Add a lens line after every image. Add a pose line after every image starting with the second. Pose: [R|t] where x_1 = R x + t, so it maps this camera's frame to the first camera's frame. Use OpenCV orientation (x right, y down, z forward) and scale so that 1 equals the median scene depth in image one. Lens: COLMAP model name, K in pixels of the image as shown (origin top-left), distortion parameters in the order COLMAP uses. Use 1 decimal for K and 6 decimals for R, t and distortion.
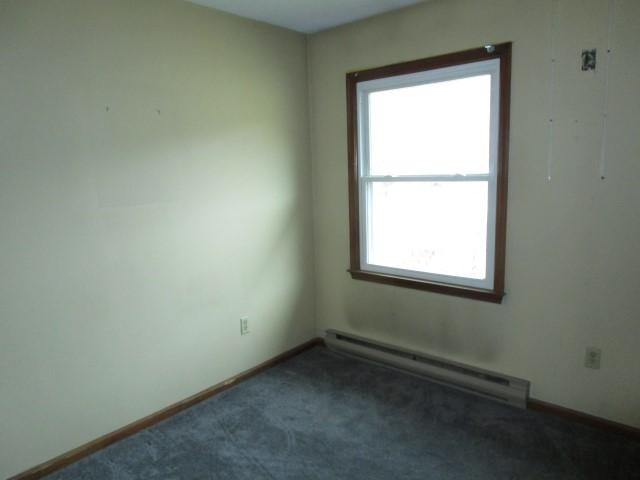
lens RADIAL K [[458.6, 0, 319.8], [0, 458.6, 239.9], [0, 0, 1]] dist [0.001111, -0.004734]
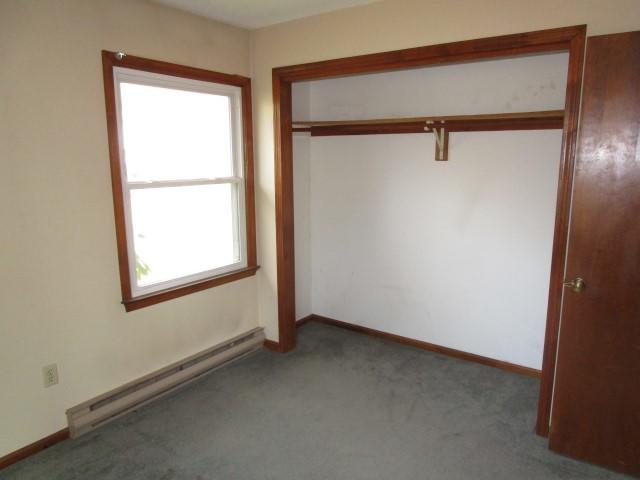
lens RADIAL K [[458.6, 0, 316.9], [0, 458.6, 243.5], [0, 0, 1]] dist [0.001111, -0.004734]
pose [[-0.067446, -0.133799, 0.988711, -0.833595], [0.183637, 0.972373, 0.144115, -0.097358], [-0.980678, 0.191284, -0.041012, 0.795866]]
